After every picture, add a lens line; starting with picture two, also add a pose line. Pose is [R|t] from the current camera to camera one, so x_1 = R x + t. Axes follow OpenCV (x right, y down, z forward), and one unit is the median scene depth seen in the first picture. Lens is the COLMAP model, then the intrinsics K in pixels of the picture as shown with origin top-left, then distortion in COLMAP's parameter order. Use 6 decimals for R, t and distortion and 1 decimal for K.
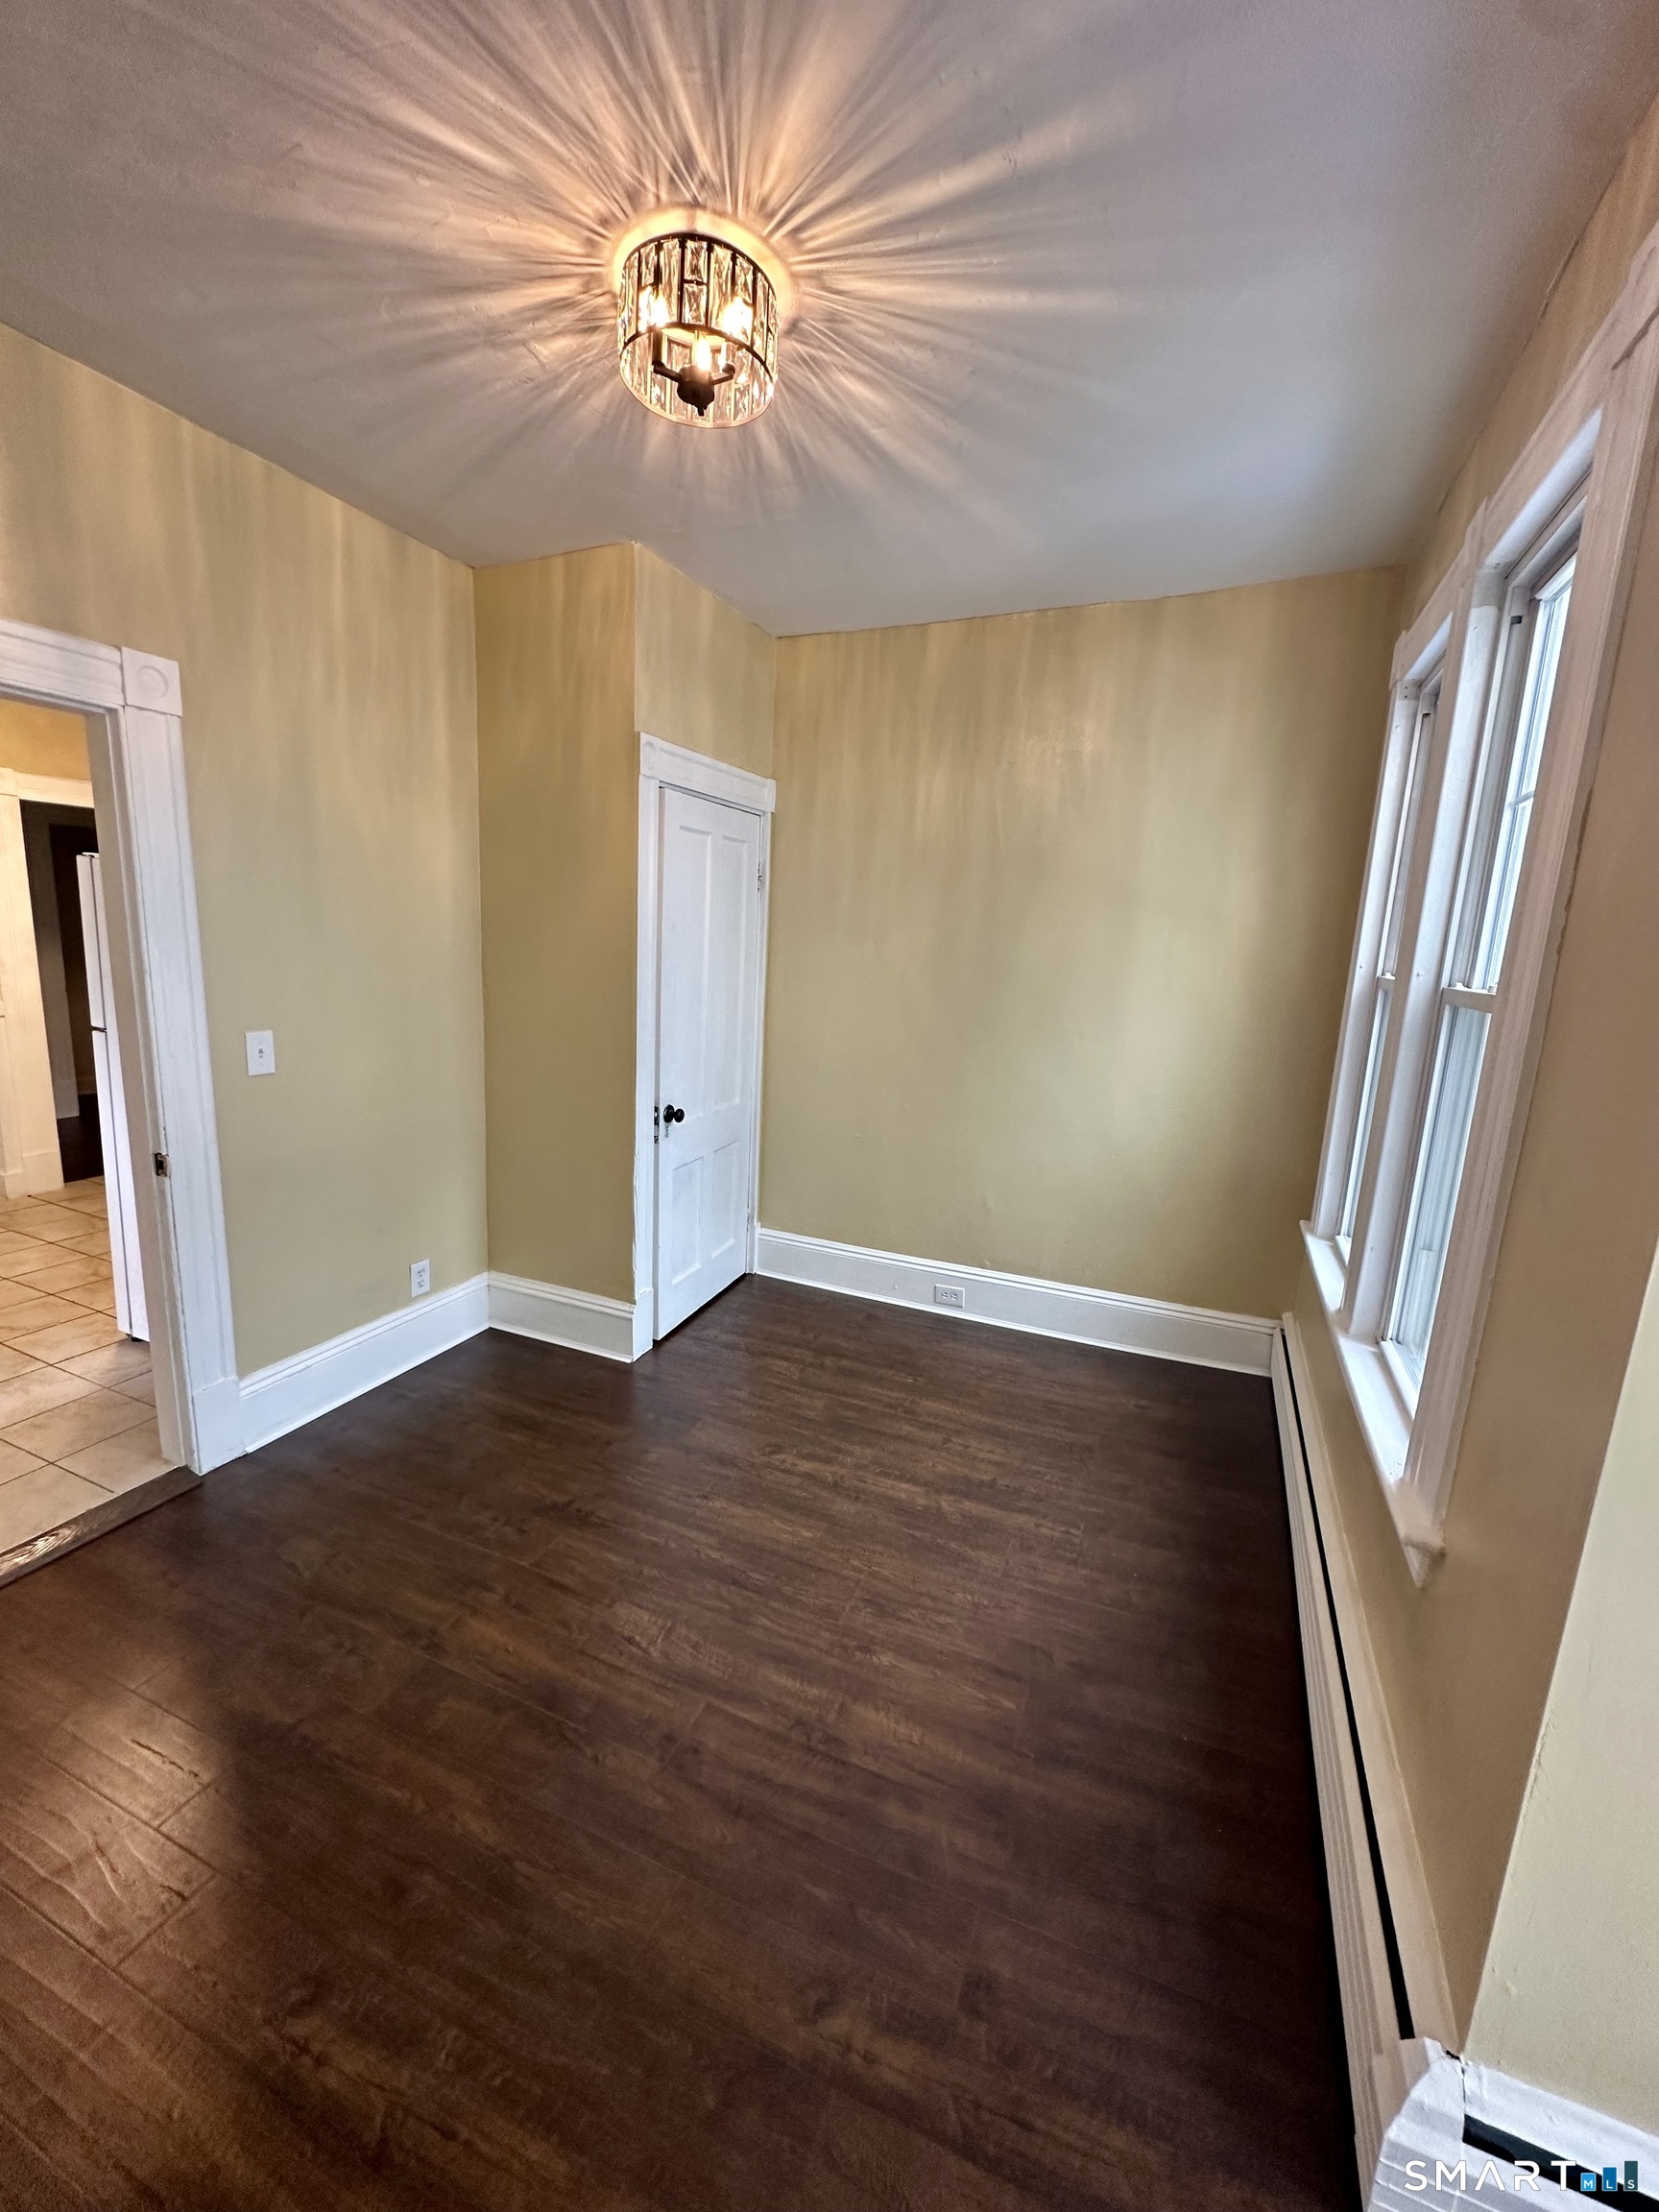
lens RADIAL K [[877.6, 0, 829.5], [0, 877.6, 1106.0], [0, 0, 1]] dist [-0.000329, -0.000042]
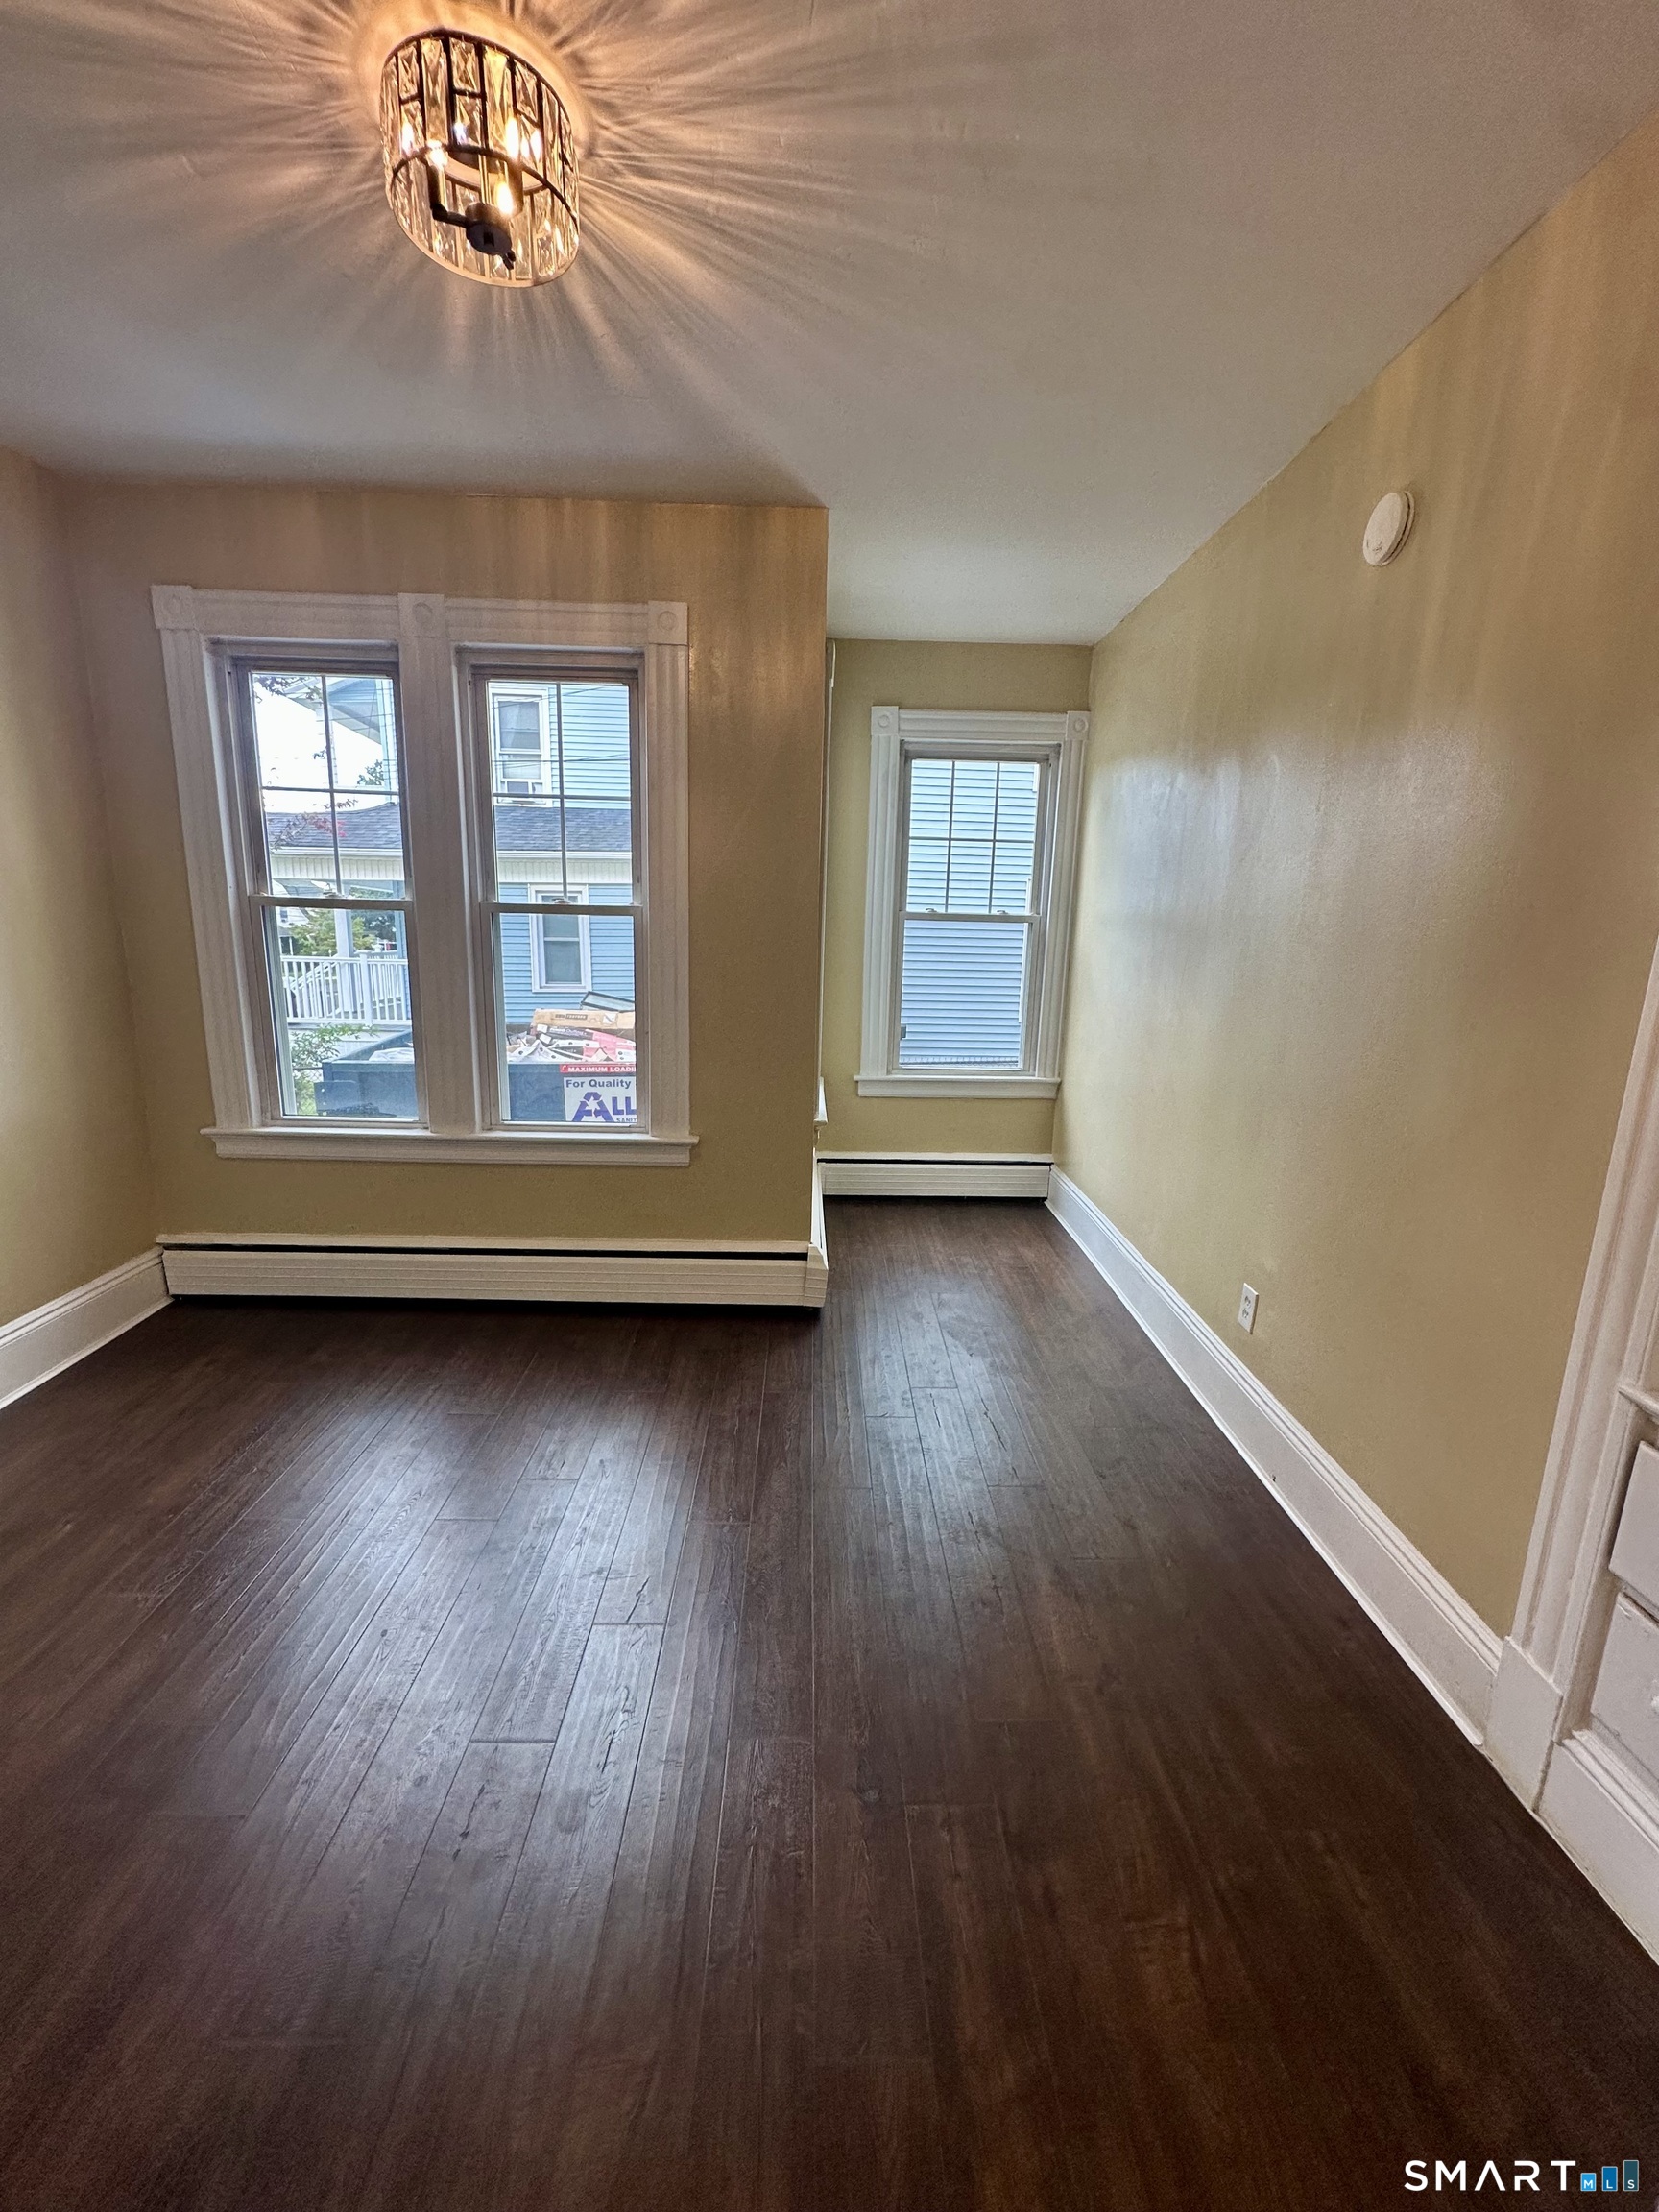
lens RADIAL K [[889.0, 0, 829.5], [0, 889.0, 1106.0], [0, 0, 1]] dist [0.000351, 0.000049]
pose [[-0.405687, -0.237413, 0.882640, -1.503294], [0.131752, 0.940402, 0.313507, -0.281461], [-0.904466, 0.243475, -0.350229, 1.438344]]
